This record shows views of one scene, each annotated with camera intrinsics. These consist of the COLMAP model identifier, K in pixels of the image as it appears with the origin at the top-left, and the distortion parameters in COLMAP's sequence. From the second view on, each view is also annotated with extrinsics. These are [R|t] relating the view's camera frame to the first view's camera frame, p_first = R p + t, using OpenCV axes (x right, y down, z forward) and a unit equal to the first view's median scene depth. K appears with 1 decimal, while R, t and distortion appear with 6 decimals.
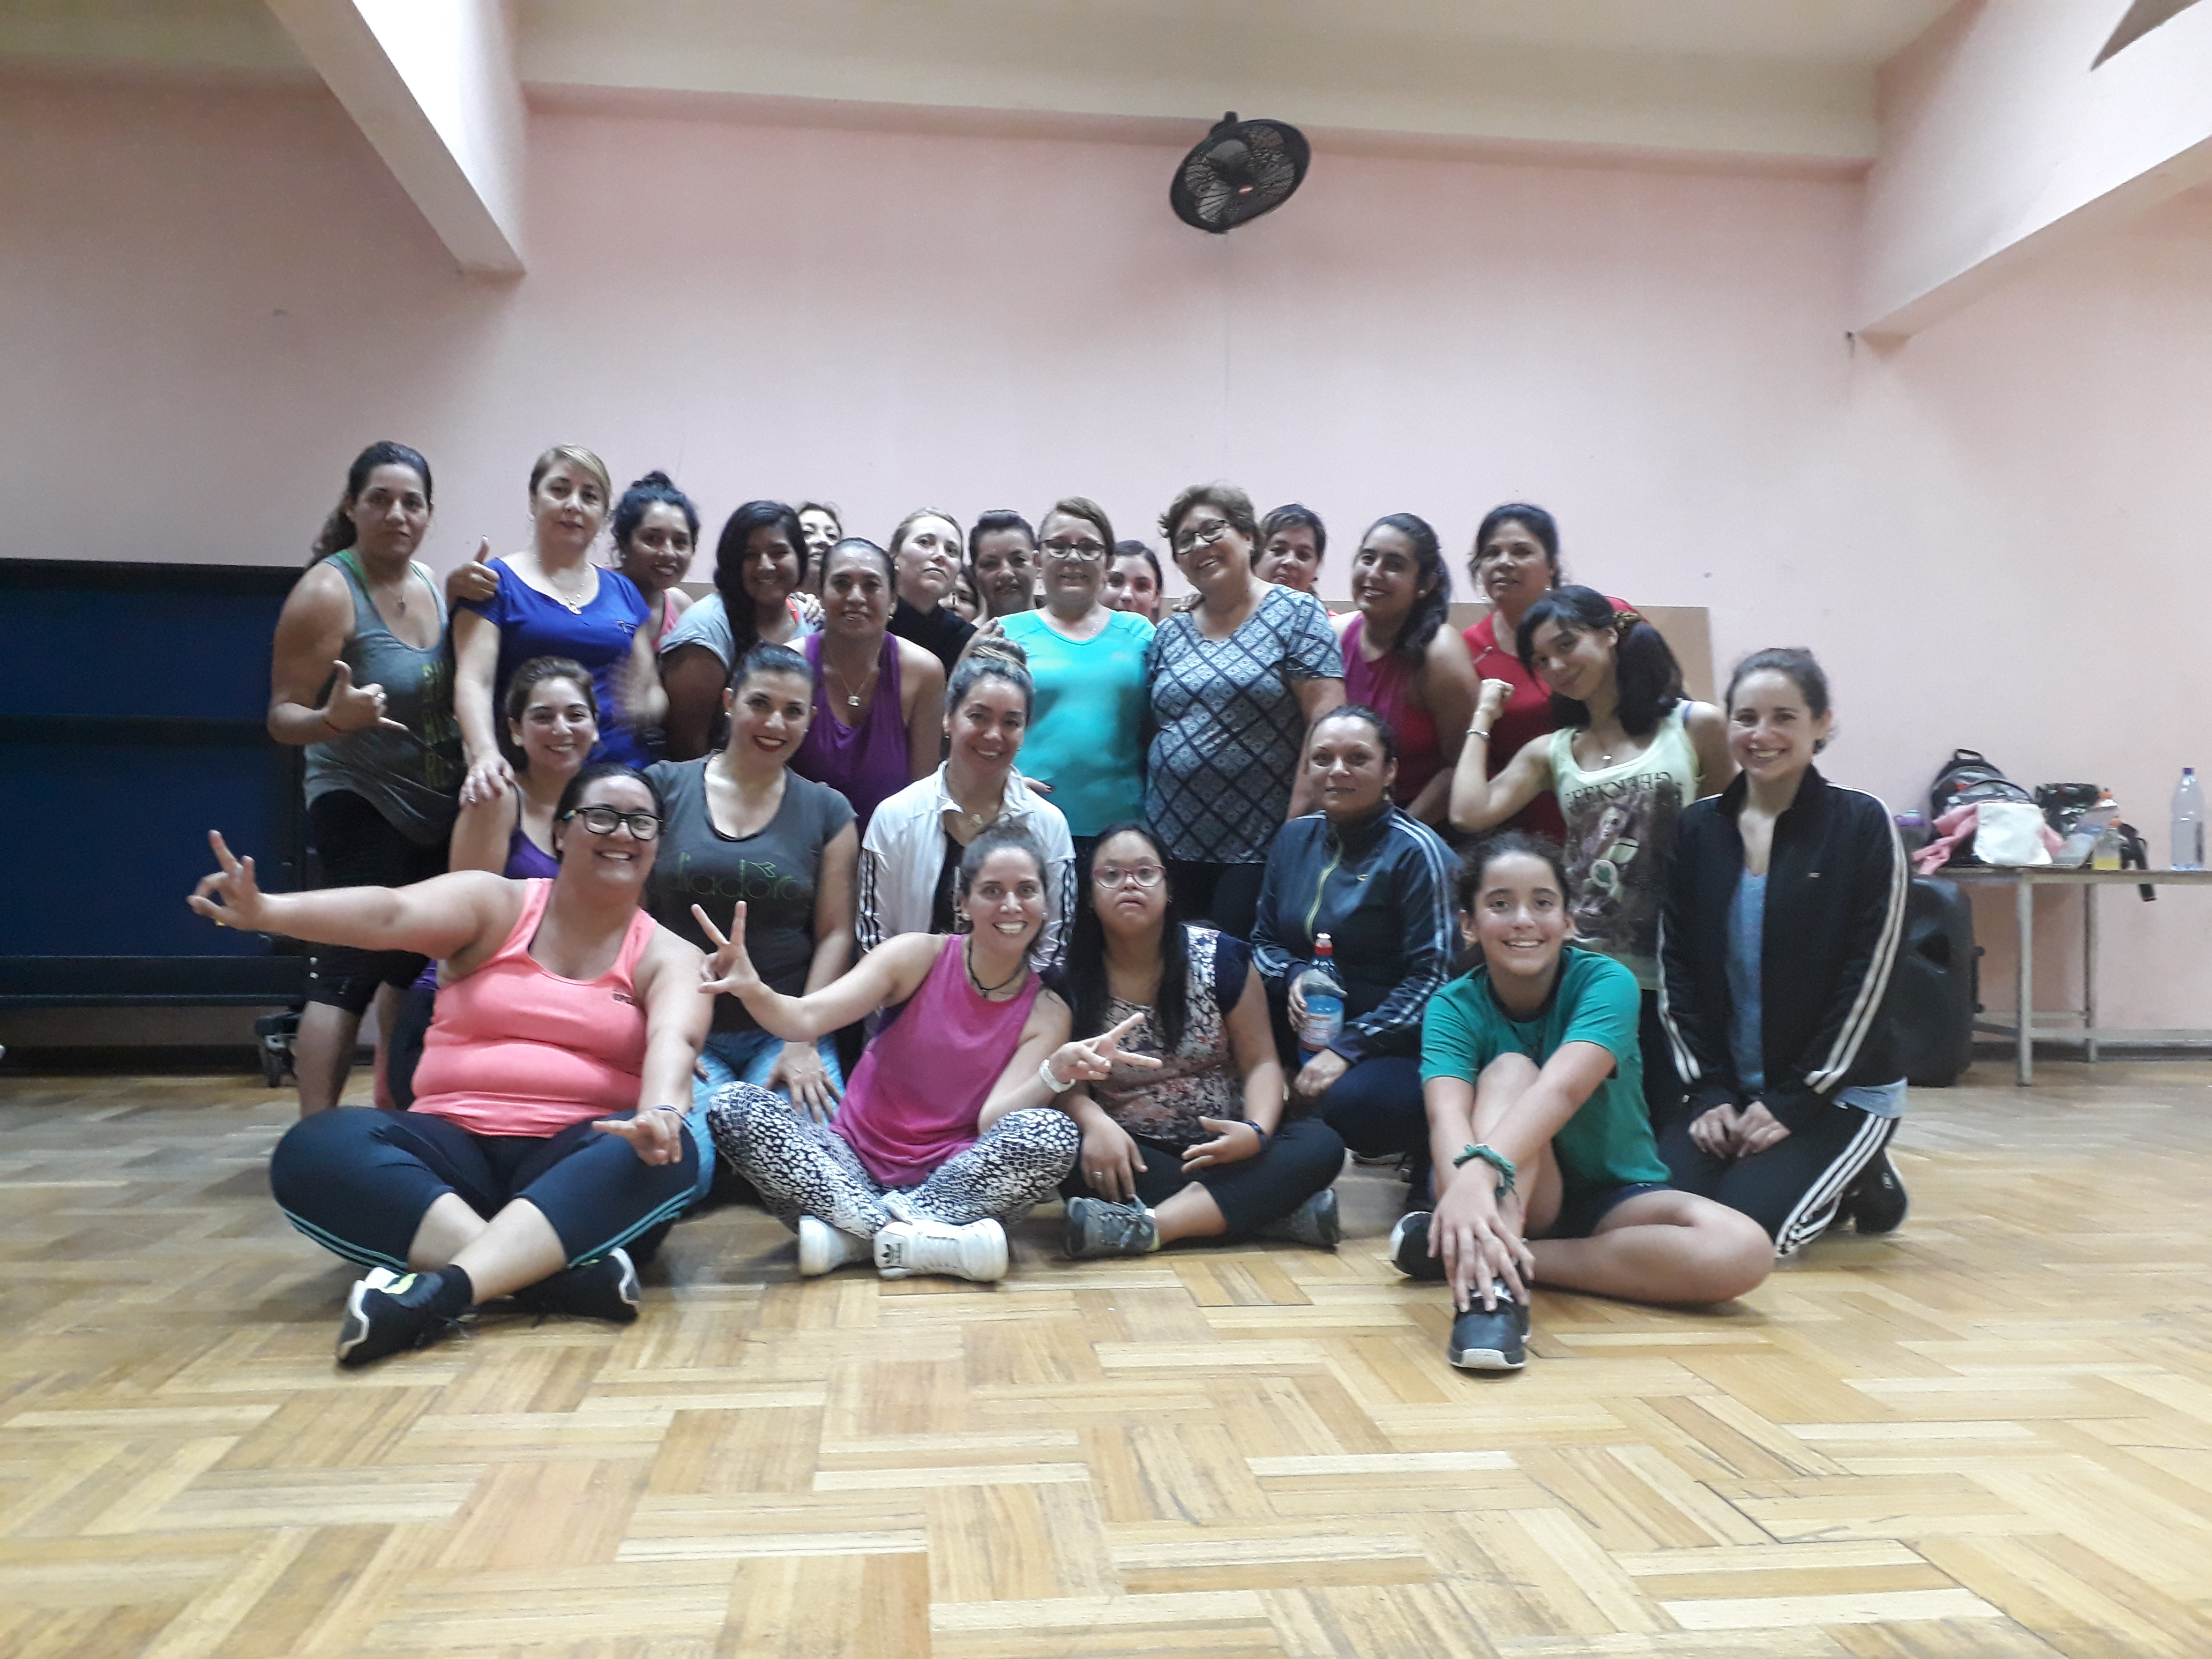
lens RADIAL K [[1798.6, 0, 1047.1], [0, 1798.6, 868.8], [0, 0, 1]] dist [0.056488, -0.085018]
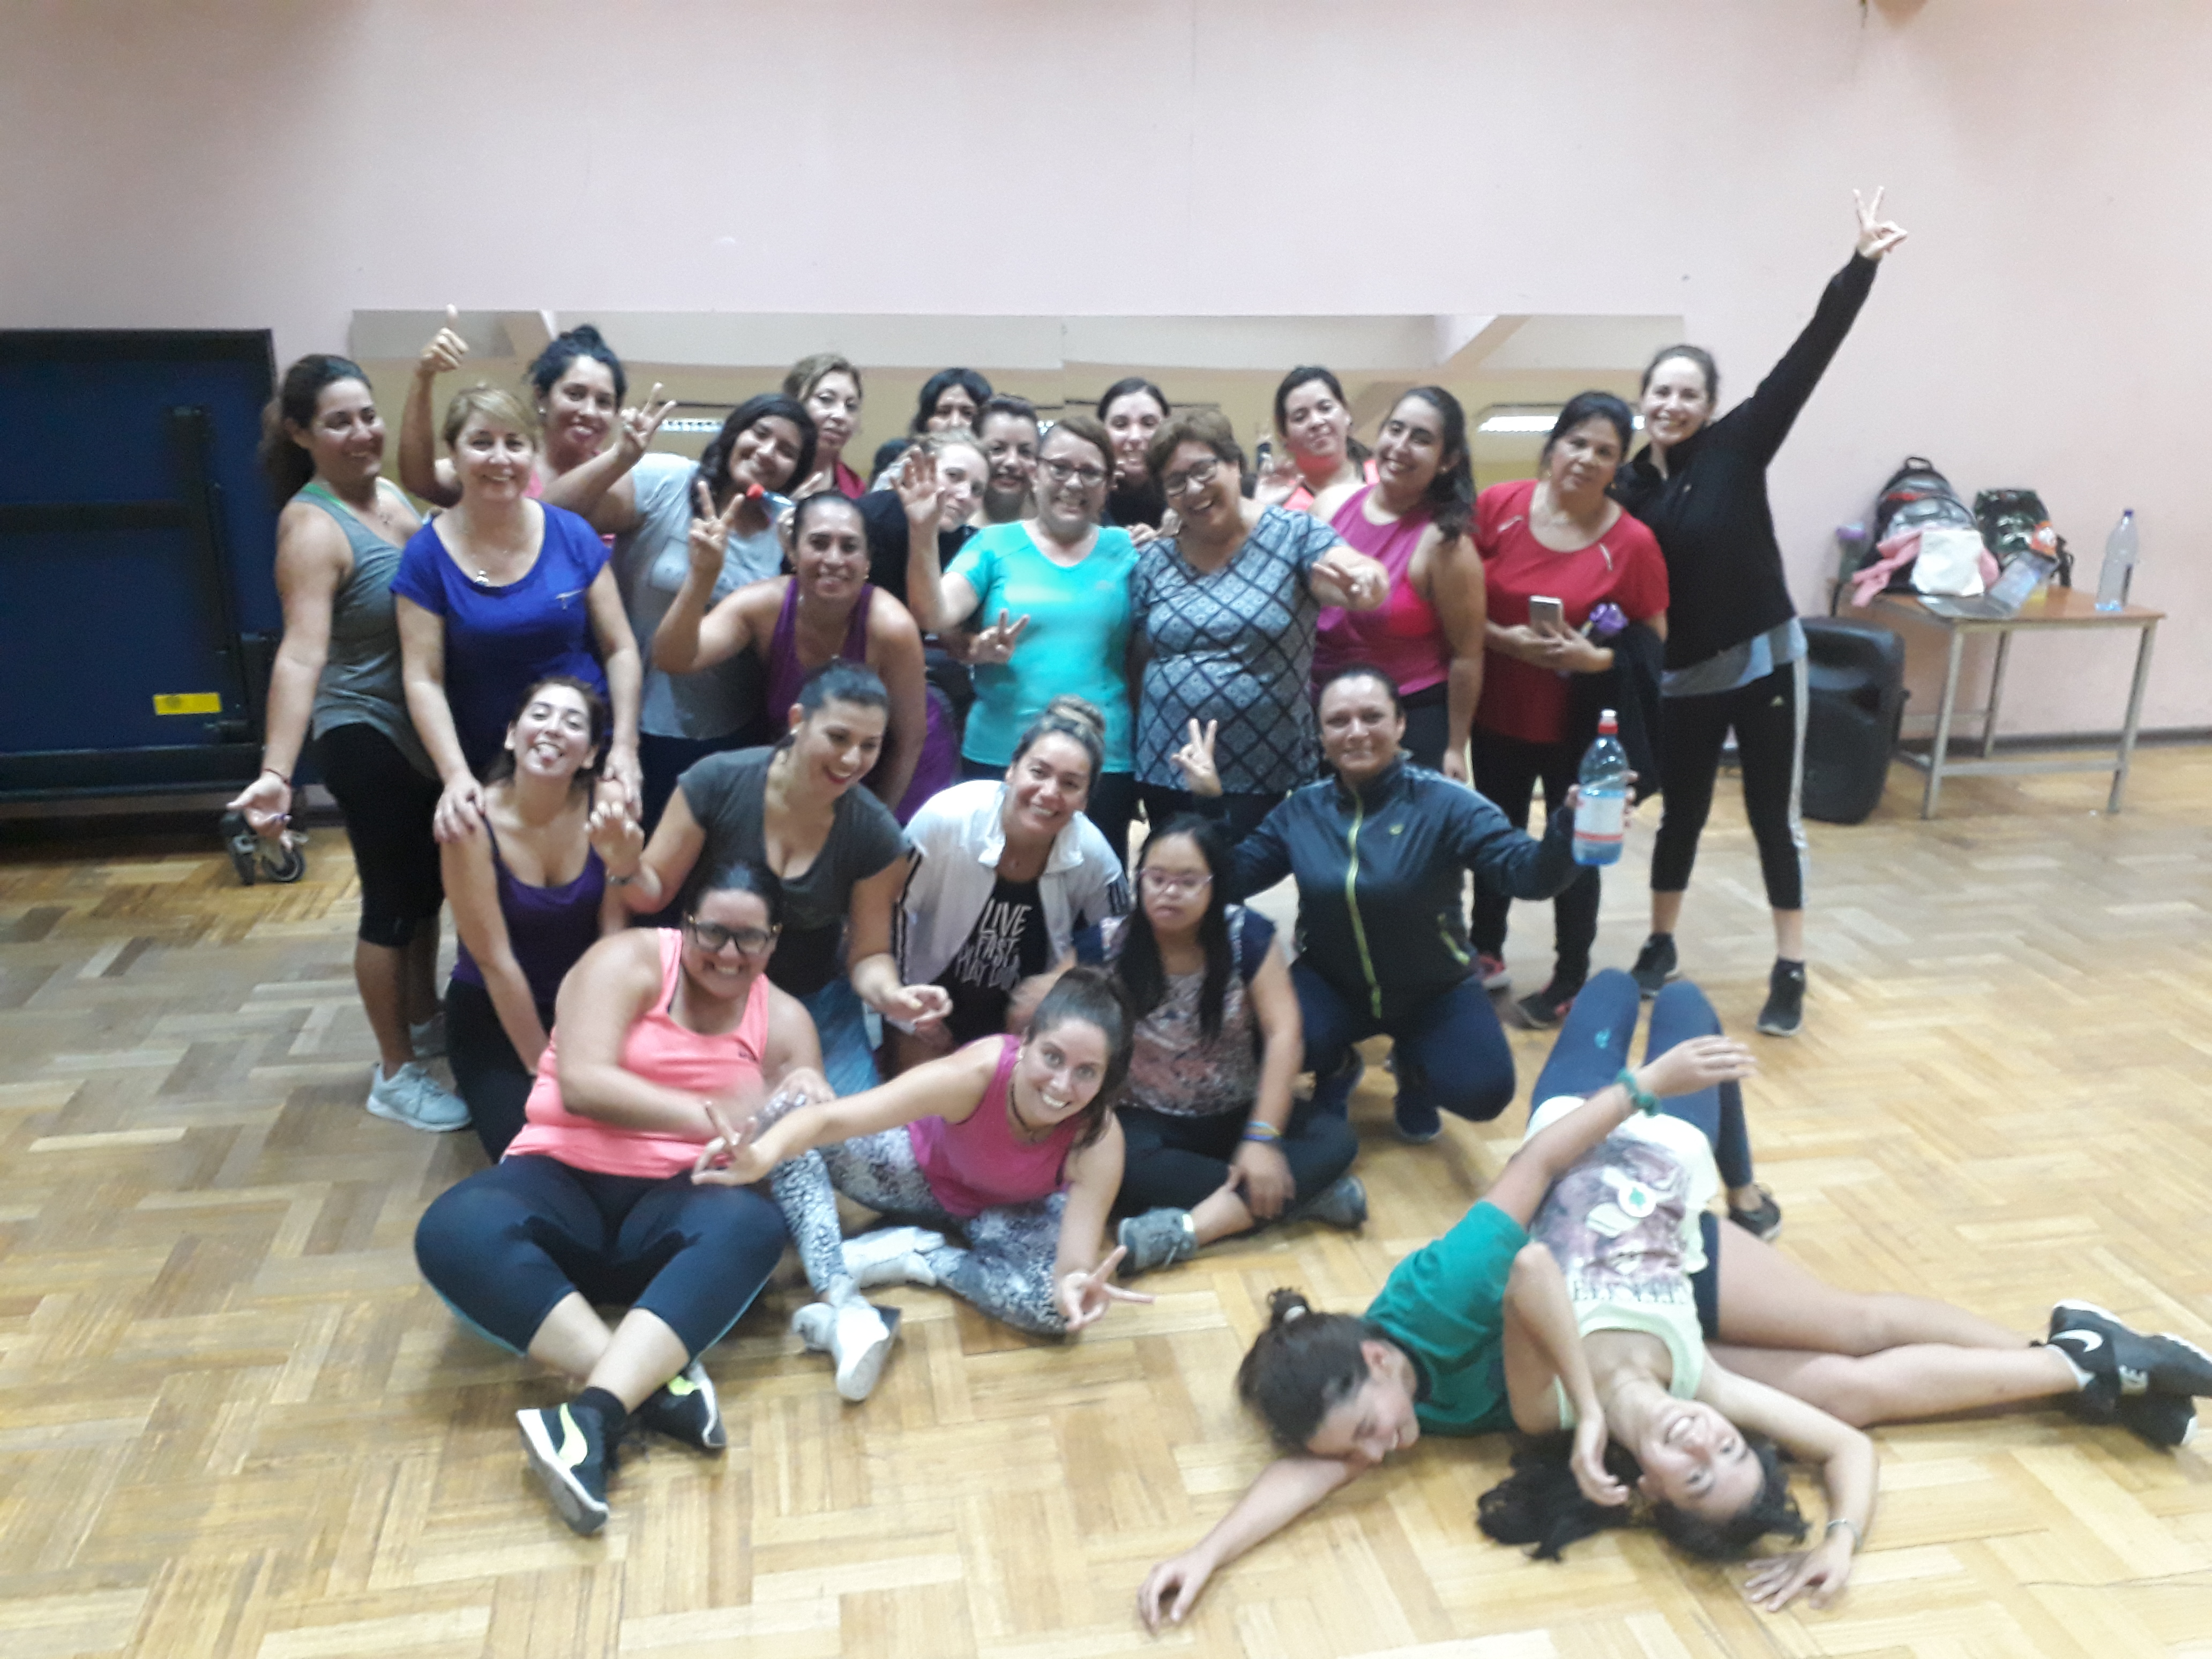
lens RADIAL K [[1798.6, 0, 1055.4], [0, 1798.6, 918.7], [0, 0, 1]] dist [0.056488, -0.085018]
pose [[0.996880, -0.036984, 0.069726, -0.130986], [0.010947, 0.939670, 0.341908, -0.506539], [-0.078164, -0.340078, 0.937143, 0.044994]]
